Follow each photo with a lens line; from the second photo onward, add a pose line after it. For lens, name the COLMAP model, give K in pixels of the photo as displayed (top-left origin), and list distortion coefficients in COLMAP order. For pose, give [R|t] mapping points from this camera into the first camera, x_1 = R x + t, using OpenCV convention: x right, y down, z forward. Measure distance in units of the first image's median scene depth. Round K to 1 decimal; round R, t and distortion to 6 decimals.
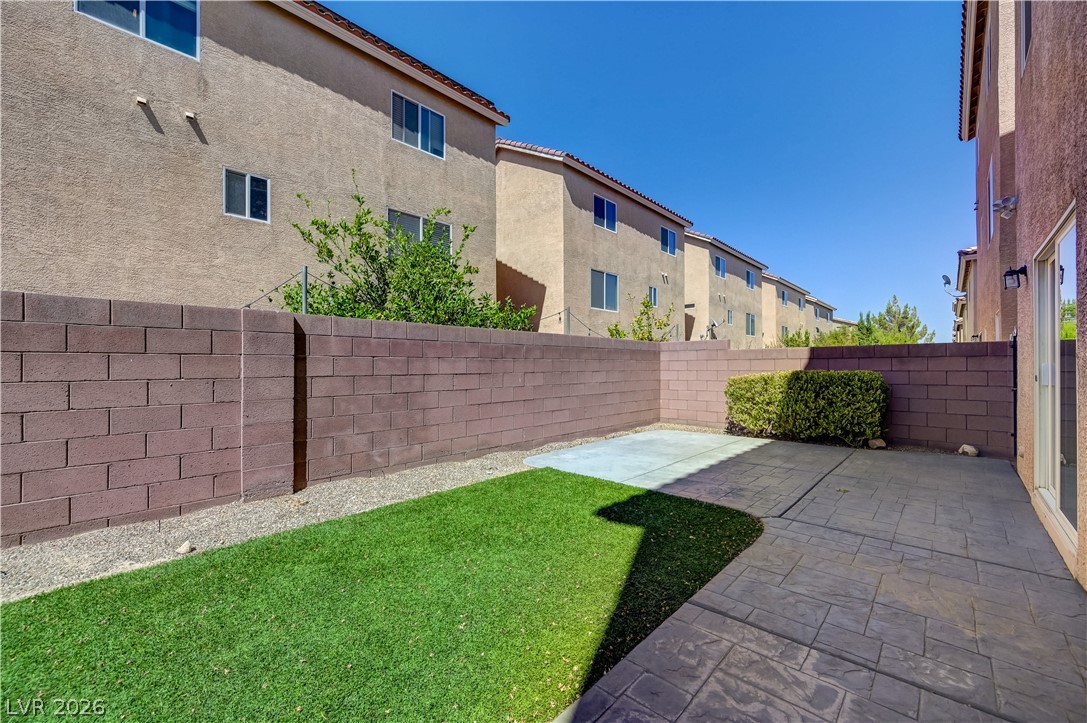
lens RADIAL K [[433.7, 0, 546.1], [0, 433.7, 363.9], [0, 0, 1]] dist [-0.005196, -0.000354]
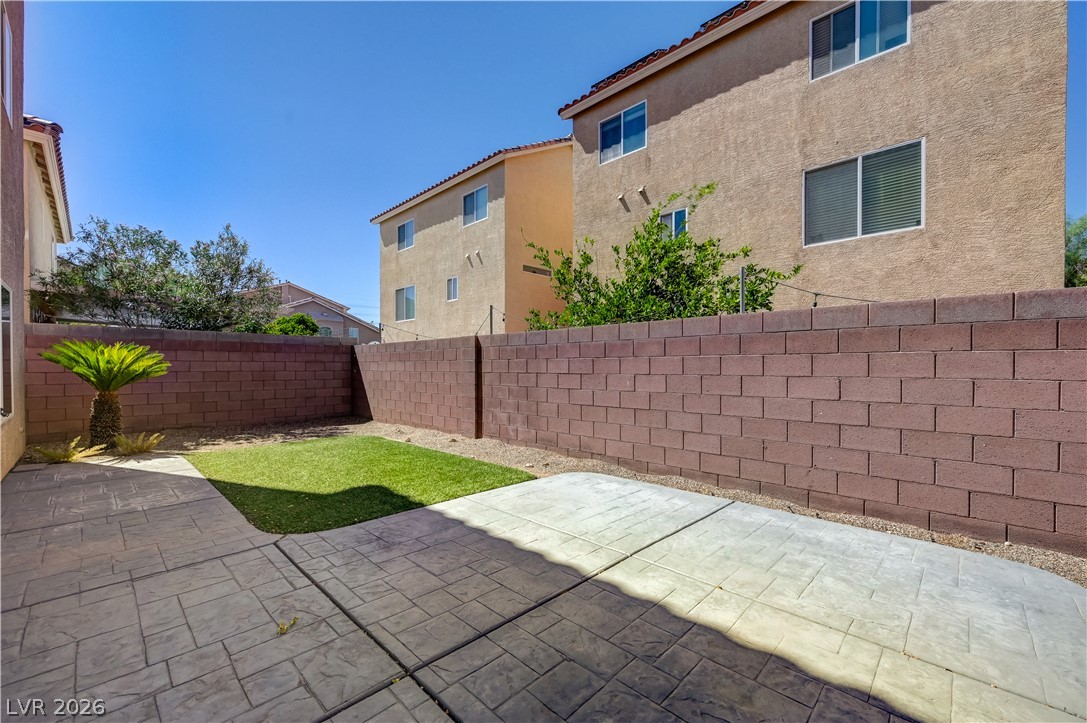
lens RADIAL K [[433.7, 0, 546.3], [0, 433.7, 370.6], [0, 0, 1]] dist [-0.005196, -0.000354]
pose [[-0.013237, 0.012587, -0.999833, 1.018027], [0.009356, 0.999879, 0.012464, 0.002894], [0.999869, -0.009189, -0.013353, 1.141710]]
